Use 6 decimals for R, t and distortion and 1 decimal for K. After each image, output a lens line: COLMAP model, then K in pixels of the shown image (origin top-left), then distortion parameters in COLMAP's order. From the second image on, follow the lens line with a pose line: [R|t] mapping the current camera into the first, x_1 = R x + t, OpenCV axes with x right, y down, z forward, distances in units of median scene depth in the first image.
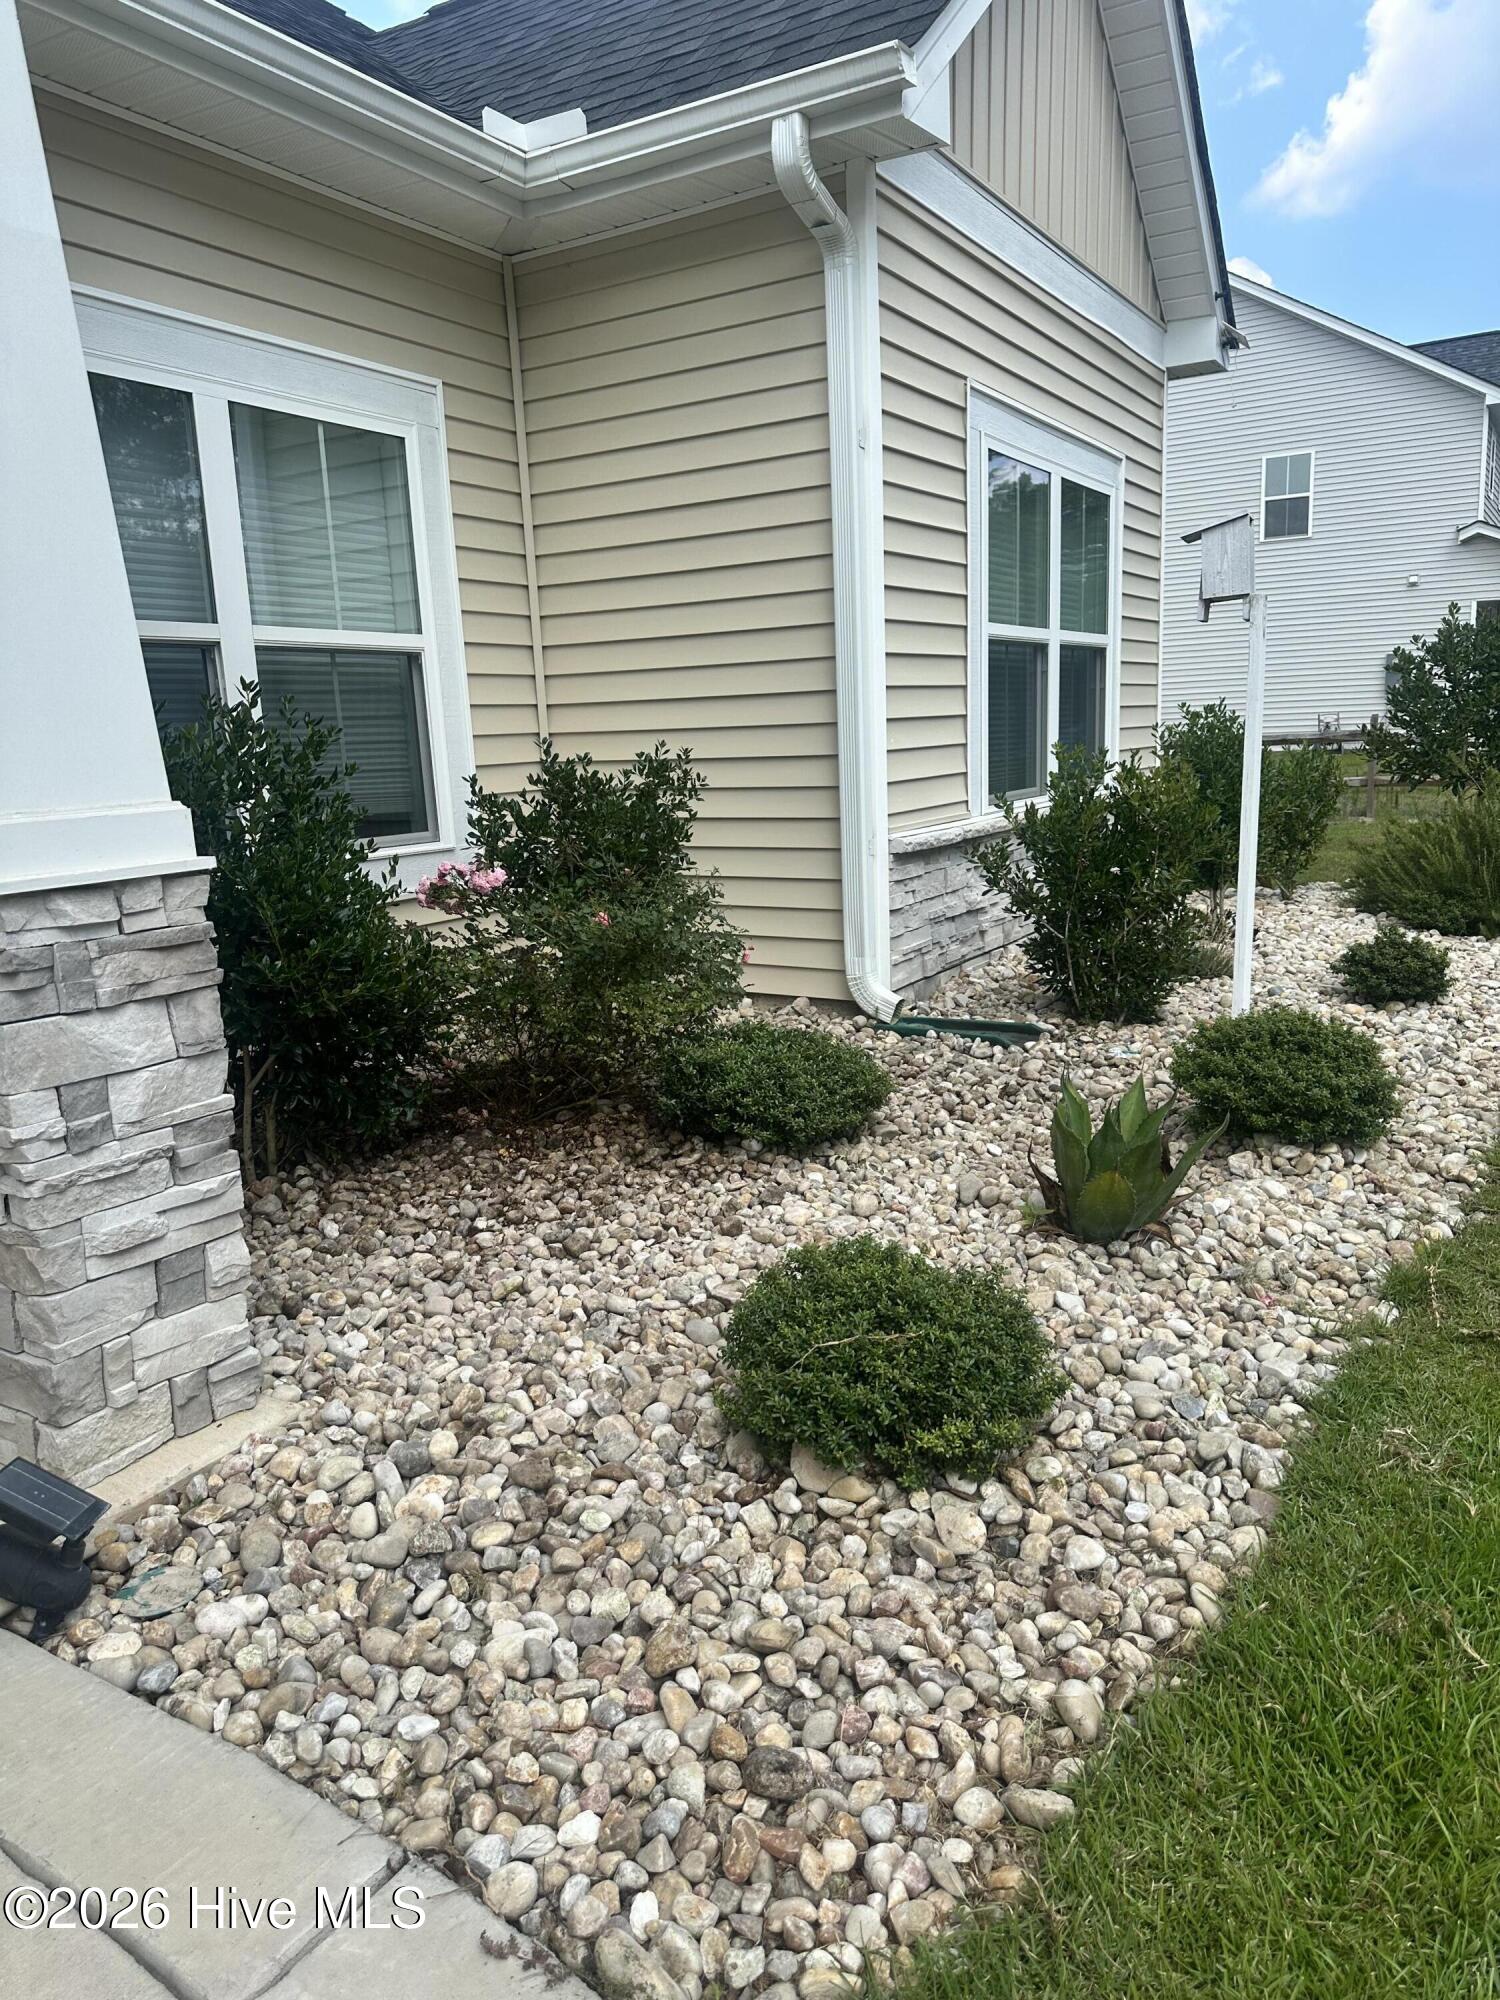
lens RADIAL K [[1411.0, 0, 749.8], [0, 1411.0, 1002.7], [0, 0, 1]] dist [0.039278, 0.001597]
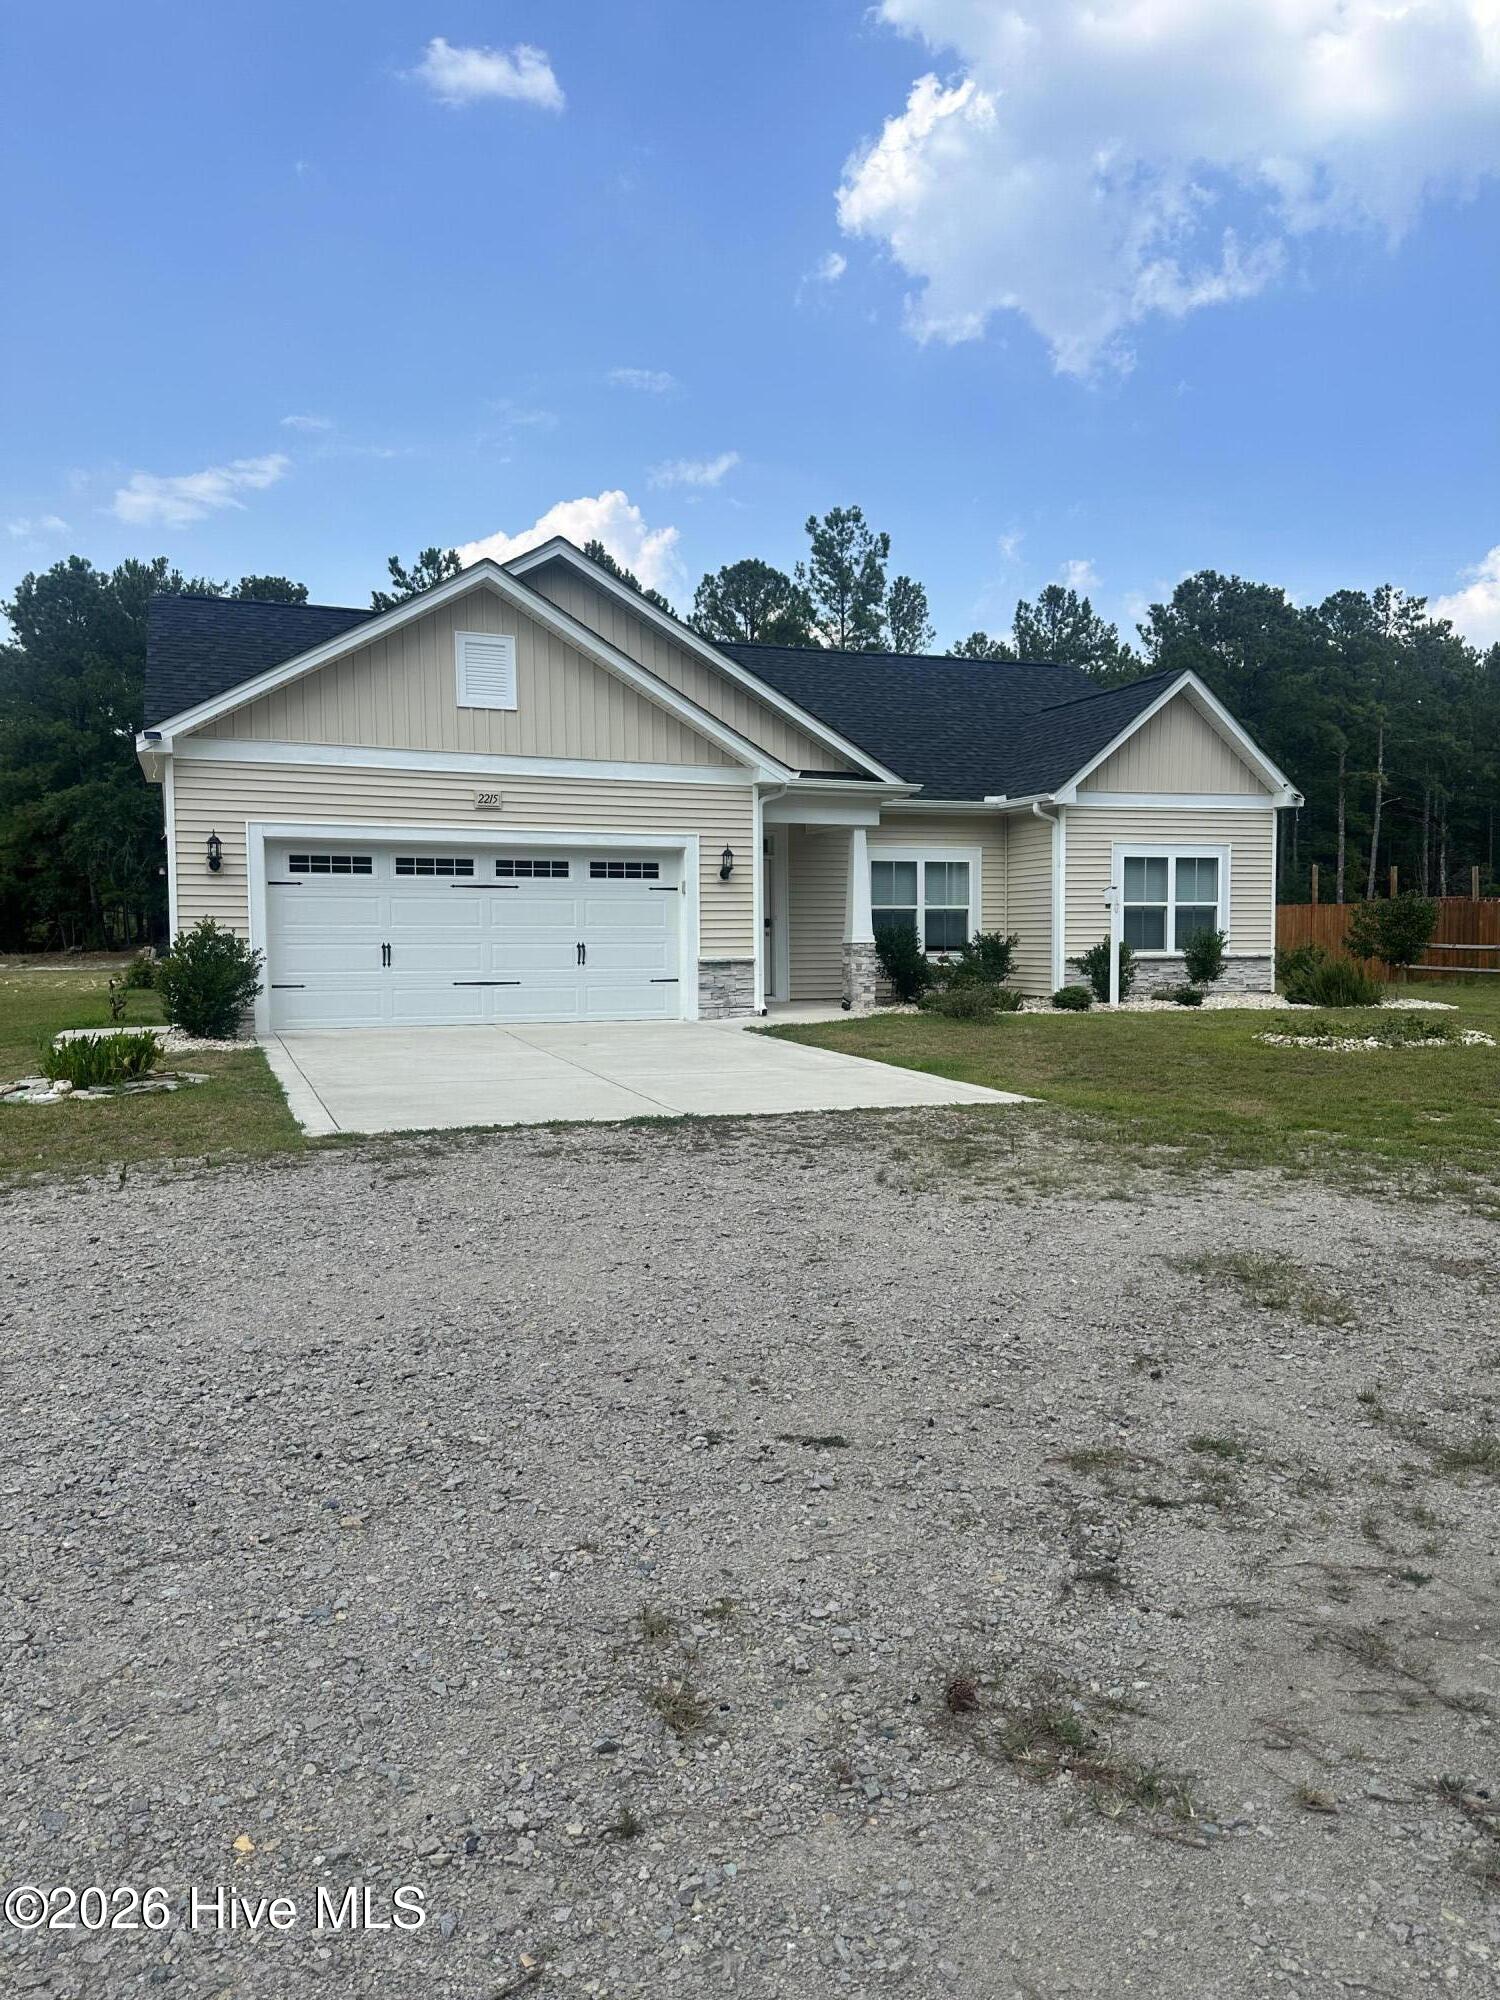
lens RADIAL K [[1411.0, 0, 749.9], [0, 1411.0, 1001.1], [0, 0, 1]] dist [0.039278, 0.001597]
pose [[0.783919, 0.063448, -0.617613, 2.011784], [-0.145195, 0.985915, -0.083007, 0.500737], [0.603647, 0.154745, 0.782089, -2.837390]]
